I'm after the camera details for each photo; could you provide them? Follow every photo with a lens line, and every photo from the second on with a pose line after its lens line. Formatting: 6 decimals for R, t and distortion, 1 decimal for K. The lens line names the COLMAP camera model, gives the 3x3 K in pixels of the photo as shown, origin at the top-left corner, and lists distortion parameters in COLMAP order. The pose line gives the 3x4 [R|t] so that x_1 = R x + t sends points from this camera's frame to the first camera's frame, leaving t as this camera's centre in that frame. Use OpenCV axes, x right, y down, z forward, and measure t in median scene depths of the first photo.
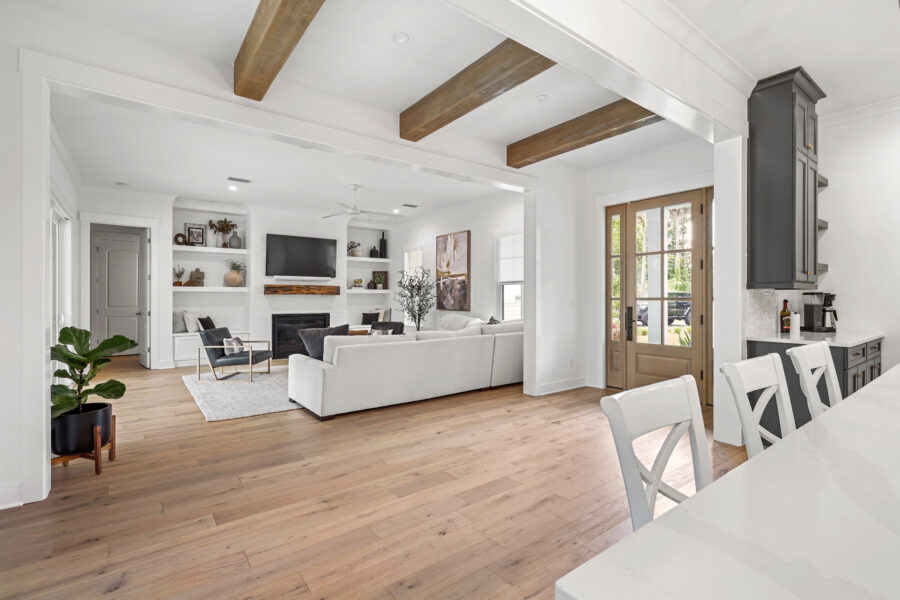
lens RADIAL K [[417.8, 0, 449.2], [0, 417.8, 290.5], [0, 0, 1]] dist [-0.000057, 0.000735]
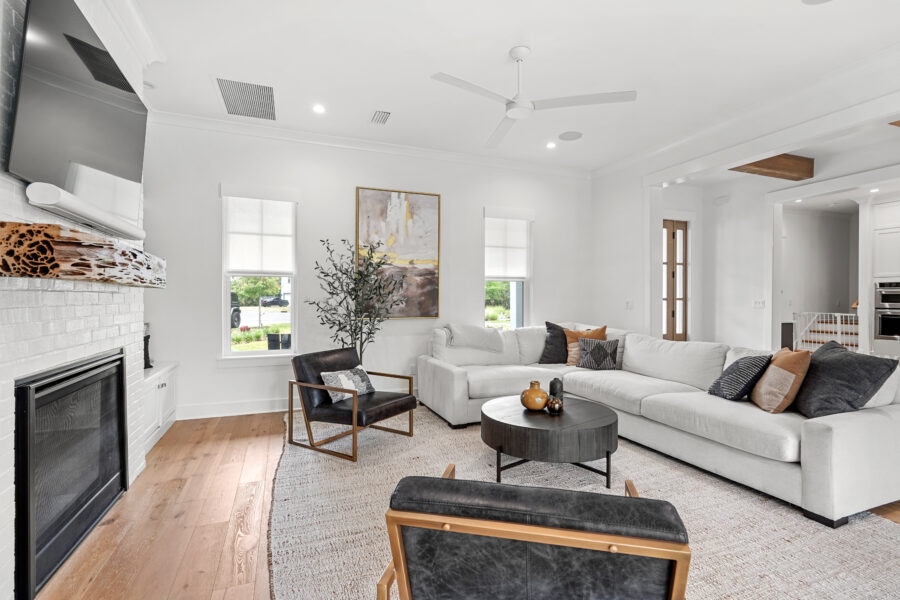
lens RADIAL K [[419.8, 0, 447.8], [0, 419.8, 300.7], [0, 0, 1]] dist [-0.000434, 0.000121]
pose [[0.272366, -0.001948, 0.962192, -0.556343], [-0.014029, 0.999884, 0.005996, 0.017077], [-0.962091, -0.015132, 0.272307, 0.770779]]
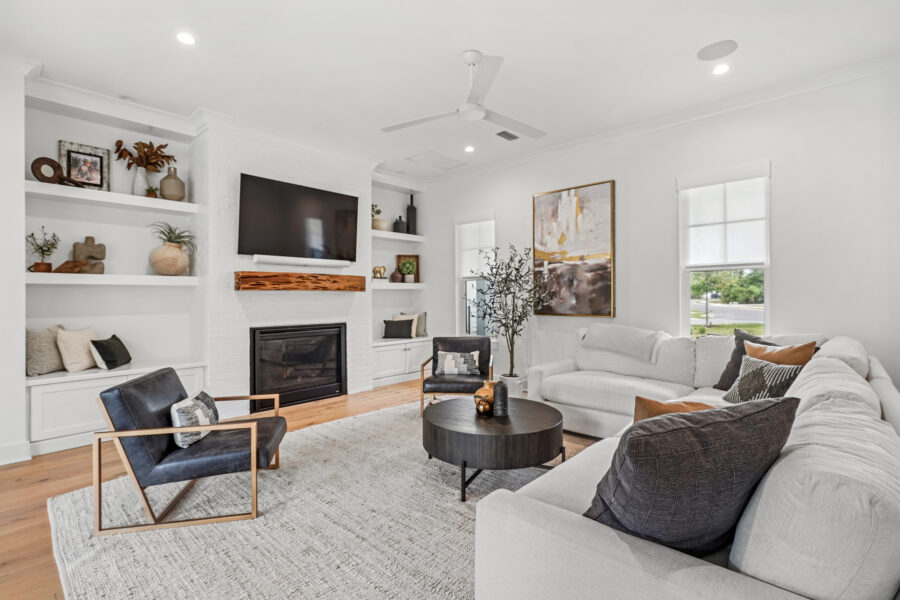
lens RADIAL K [[417.8, 0, 449.2], [0, 417.8, 290.5], [0, 0, 1]] dist [-0.000057, 0.000735]
pose [[0.984957, -0.003314, 0.172769, -0.269931], [0.002660, 0.999988, 0.004020, 0.008241], [-0.172780, -0.003499, 0.984954, 0.441311]]
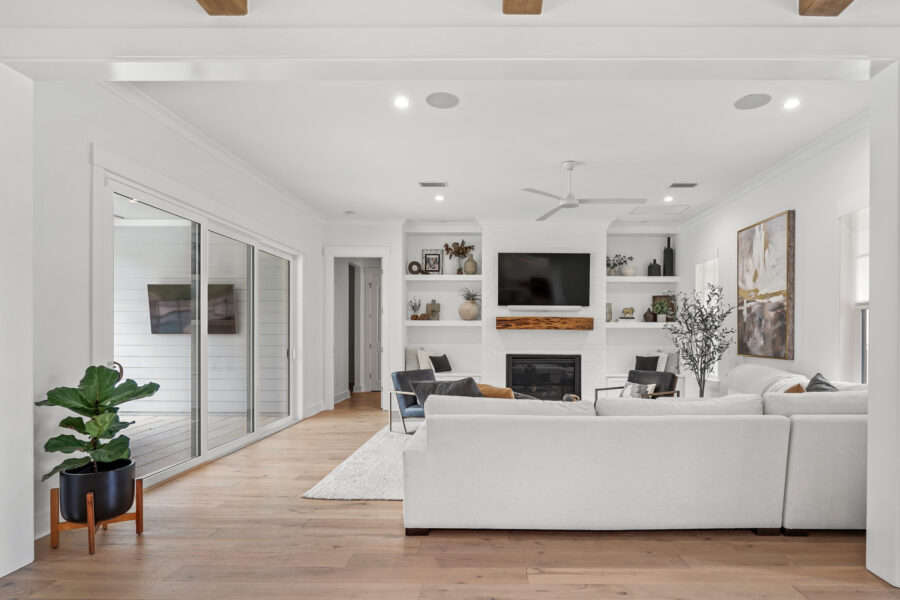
lens RADIAL K [[478.5, 0, 496.2], [0, 478.5, 333.6], [0, 0, 1]] dist [-0.001571, 0.000155]
pose [[0.796982, 0.004919, -0.603983, 0.111980], [0.004729, 0.999885, 0.014384, 0.004417], [0.603984, -0.014320, 0.796867, 0.266156]]
